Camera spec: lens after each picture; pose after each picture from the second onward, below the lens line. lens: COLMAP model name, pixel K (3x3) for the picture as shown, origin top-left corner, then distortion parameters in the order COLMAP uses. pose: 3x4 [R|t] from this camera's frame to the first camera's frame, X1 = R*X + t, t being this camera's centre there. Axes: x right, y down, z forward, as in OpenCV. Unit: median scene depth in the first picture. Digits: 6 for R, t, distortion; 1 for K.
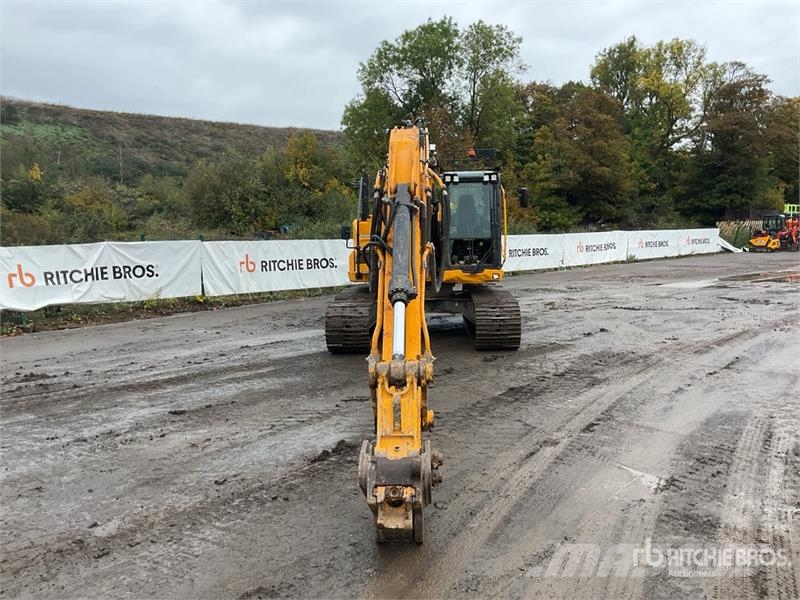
lens RADIAL K [[660.5, 0, 398.5], [0, 660.5, 304.9], [0, 0, 1]] dist [0.089118, -0.164481]
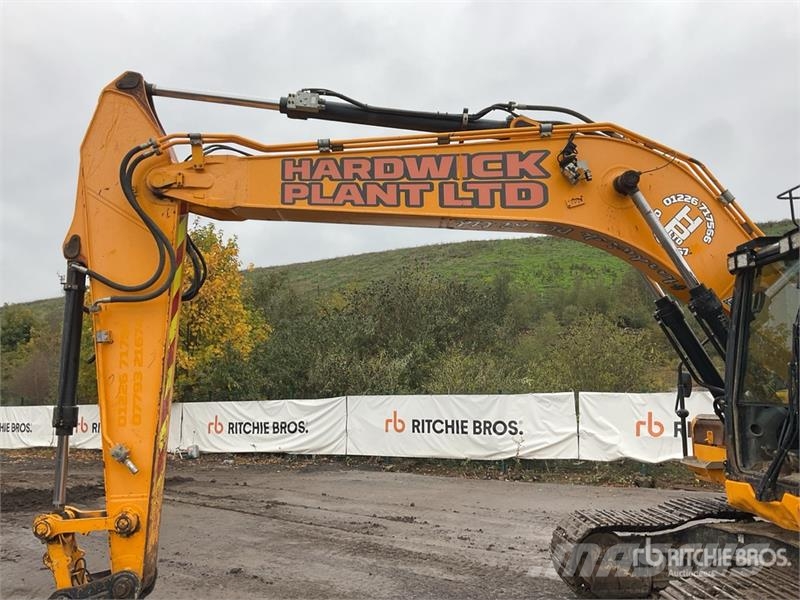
lens RADIAL K [[660.5, 0, 394.7], [0, 660.5, 298.3], [0, 0, 1]] dist [0.089118, -0.164481]
pose [[0.064393, -0.118259, -0.990893, 0.332235], [-0.085619, 0.988637, -0.123554, -0.064783], [0.994245, 0.092796, 0.053536, 0.515993]]
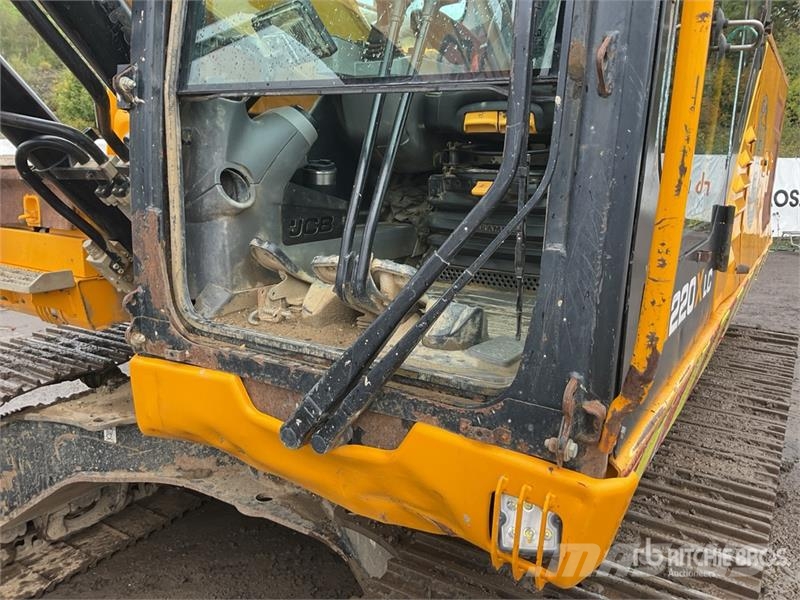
lens RADIAL K [[660.5, 0, 403.1], [0, 660.5, 298.4], [0, 0, 1]] dist [0.089118, -0.164481]
pose [[0.871485, 0.138977, -0.470318, 0.116069], [-0.088570, 0.987839, 0.127784, -0.056482], [0.482357, -0.069706, 0.873197, 0.623373]]
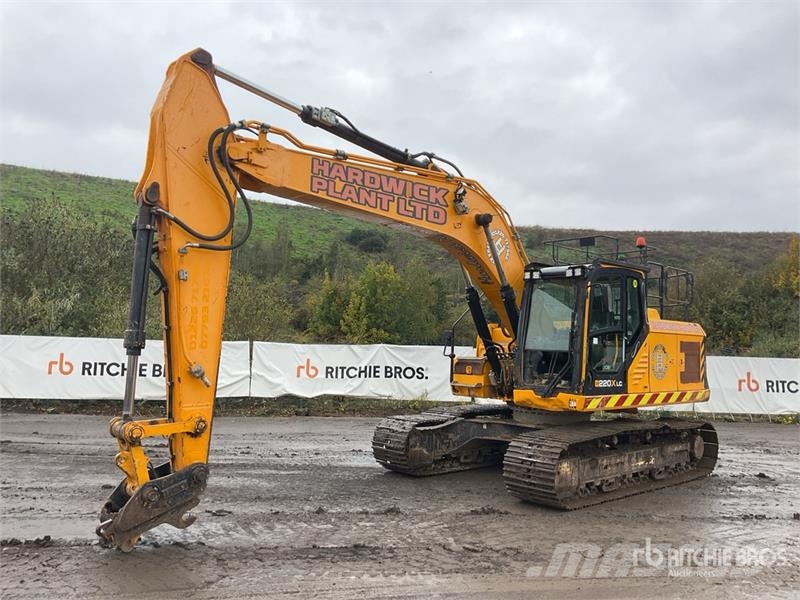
lens RADIAL K [[660.5, 0, 398.4], [0, 660.5, 299.3], [0, 0, 1]] dist [0.089118, -0.164481]
pose [[0.710973, -0.009211, -0.703159, 0.359140], [-0.116511, 0.984552, -0.130703, -0.026090], [0.693500, 0.174852, 0.698917, 0.226131]]
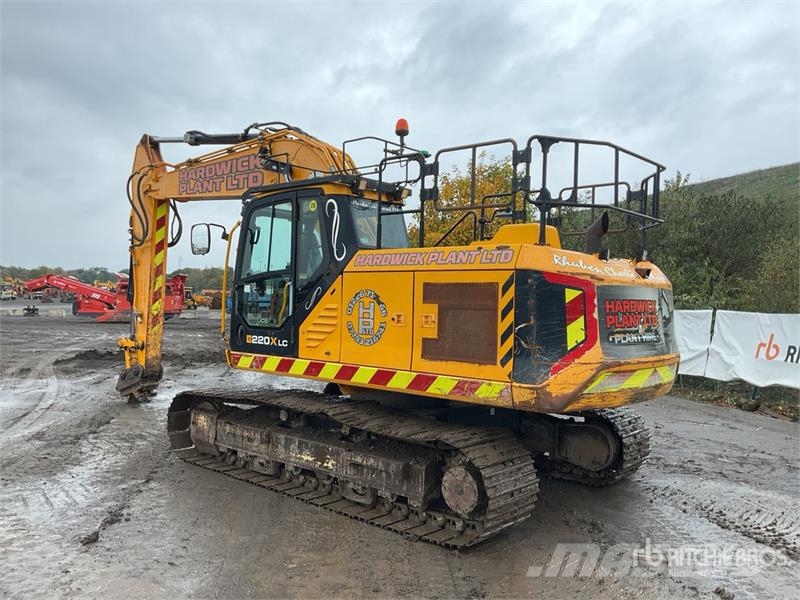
lens RADIAL K [[660.5, 0, 395.6], [0, 660.5, 302.2], [0, 0, 1]] dist [0.089118, -0.164481]
pose [[-0.623795, 0.006160, -0.781563, 0.383979], [-0.094111, 0.992101, 0.082934, -0.115355], [0.775901, 0.125288, -0.618288, 1.038379]]
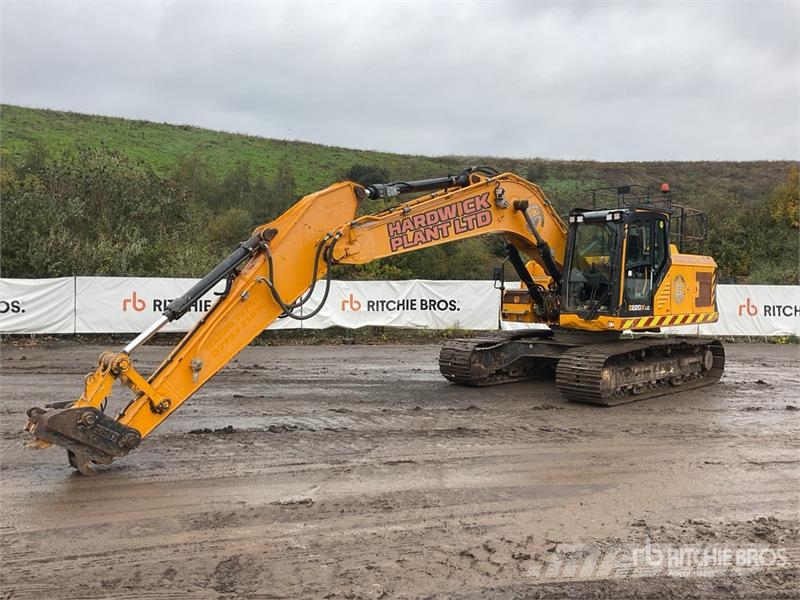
lens RADIAL K [[660.5, 0, 398.2], [0, 660.5, 302.8], [0, 0, 1]] dist [0.089118, -0.164481]
pose [[0.715334, 0.050441, -0.696960, 0.388027], [-0.099059, 0.994639, -0.029686, -0.011382], [0.691726, 0.090276, 0.716495, 0.099337]]
